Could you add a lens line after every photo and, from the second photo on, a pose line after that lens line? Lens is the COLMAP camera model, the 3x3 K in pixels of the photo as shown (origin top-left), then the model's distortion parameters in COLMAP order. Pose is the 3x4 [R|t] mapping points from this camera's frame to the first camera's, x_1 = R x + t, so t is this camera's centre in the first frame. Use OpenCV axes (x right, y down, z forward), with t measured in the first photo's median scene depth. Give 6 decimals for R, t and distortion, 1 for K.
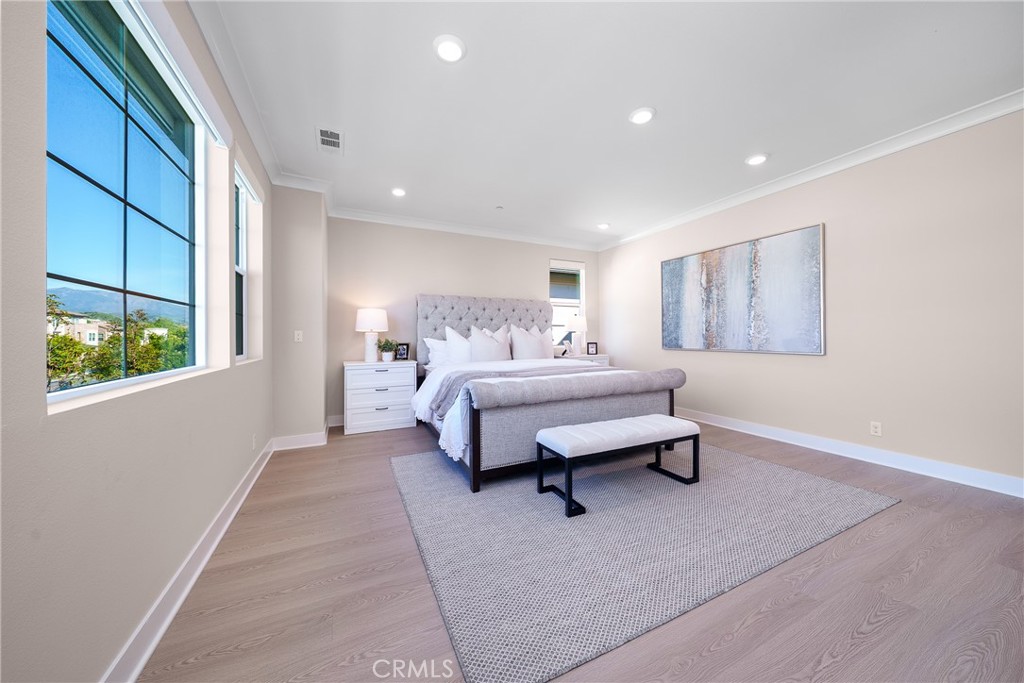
lens RADIAL K [[351.5, 0, 512.3], [0, 351.5, 336.3], [0, 0, 1]] dist [-0.002009, -0.000090]
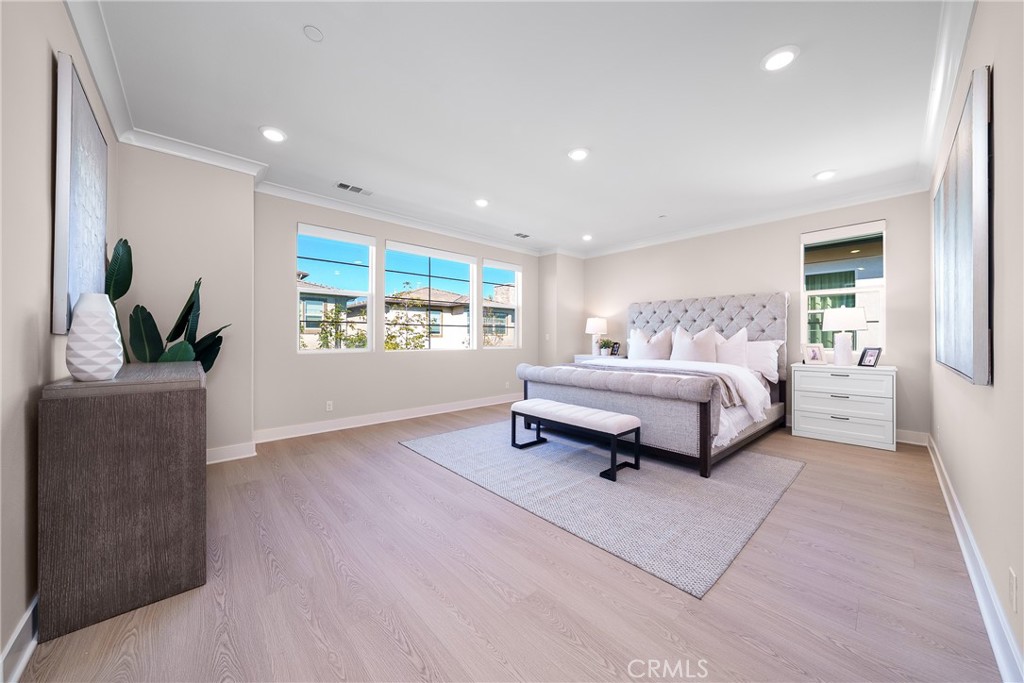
lens RADIAL K [[351.5, 0, 511.5], [0, 351.5, 338.6], [0, 0, 1]] dist [-0.002009, -0.000090]
pose [[0.273316, 0.005115, -0.961911, 0.886785], [-0.000565, 0.999987, 0.005156, -0.001566], [0.961924, -0.000865, 0.273315, 0.272778]]
